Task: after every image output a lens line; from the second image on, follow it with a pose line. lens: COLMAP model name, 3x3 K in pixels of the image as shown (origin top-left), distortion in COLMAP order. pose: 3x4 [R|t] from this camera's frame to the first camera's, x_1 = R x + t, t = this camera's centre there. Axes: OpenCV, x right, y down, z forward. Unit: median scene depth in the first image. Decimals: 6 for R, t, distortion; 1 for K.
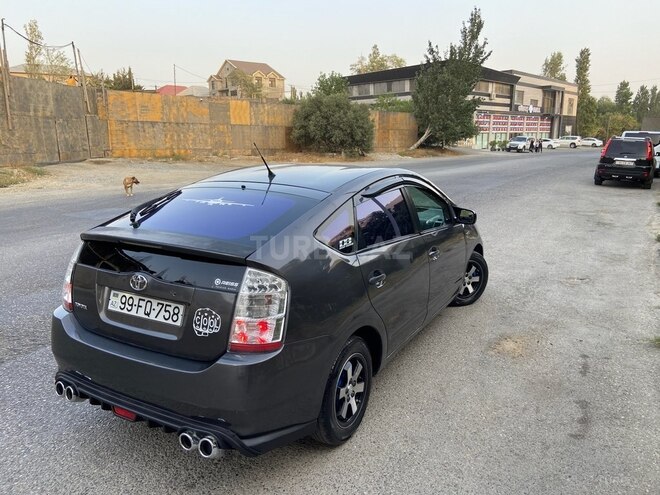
lens RADIAL K [[497.9, 0, 332.0], [0, 497.9, 254.4], [0, 0, 1]] dist [0.106404, -0.133137]
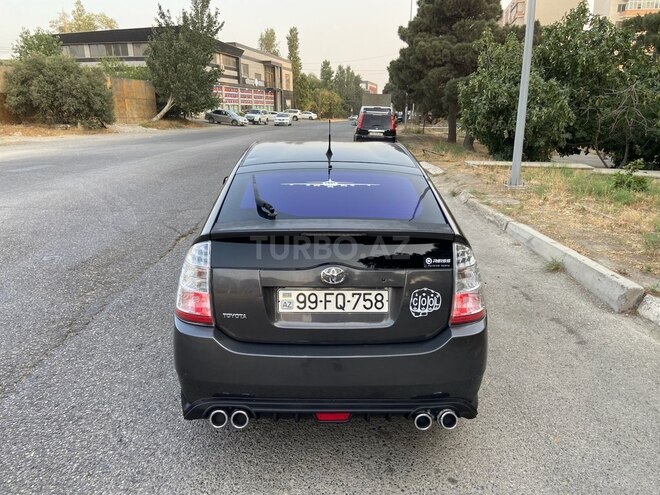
lens RADIAL K [[497.9, 0, 332.0], [0, 497.9, 254.4], [0, 0, 1]] dist [0.106404, -0.133137]
pose [[0.863398, -0.133830, 0.486449, -0.057796], [0.107677, 0.990841, 0.081480, -0.004006], [-0.492898, -0.017971, 0.869901, 0.014445]]
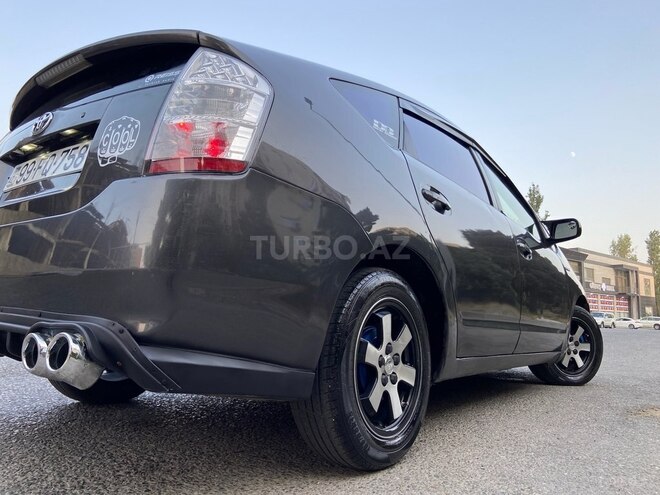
lens RADIAL K [[497.4, 0, 317.8], [0, 497.4, 255.9], [0, 0, 1]] dist [0.119720, -0.161285]
pose [[0.988903, 0.008503, -0.148317, 0.003245], [-0.058859, 0.939088, -0.338600, 0.028075], [0.136403, 0.343572, 0.929168, 0.036445]]
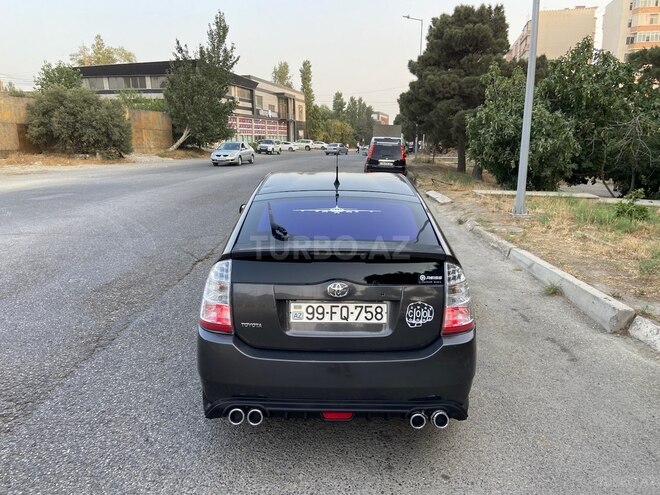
lens RADIAL K [[498.0, 0, 335.8], [0, 498.0, 261.4], [0, 0, 1]] dist [0.107465, -0.136497]
pose [[0.871334, -0.109417, 0.478336, -0.061644], [0.104028, 0.993854, 0.037843, -0.003035], [-0.479537, 0.016786, 0.877361, 0.006095]]
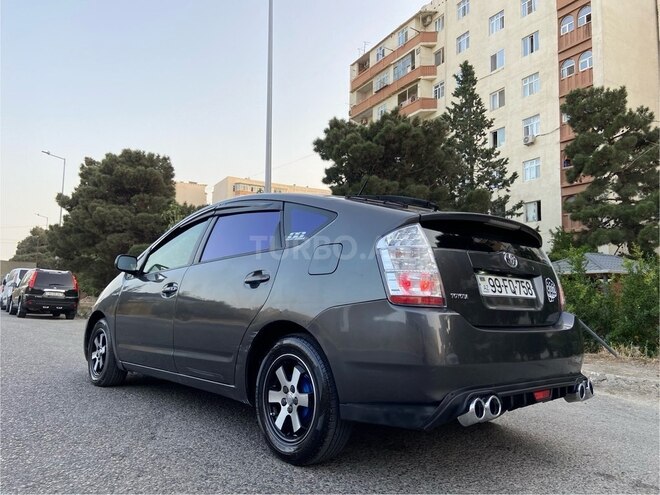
lens RADIAL K [[500.1, 0, 341.6], [0, 500.1, 249.1], [0, 0, 1]] dist [0.111519, -0.152862]
pose [[0.321531, 0.105024, 0.941057, -0.102479], [0.191935, 0.965971, -0.173383, 0.010203], [-0.927243, 0.236369, 0.290432, 0.071096]]
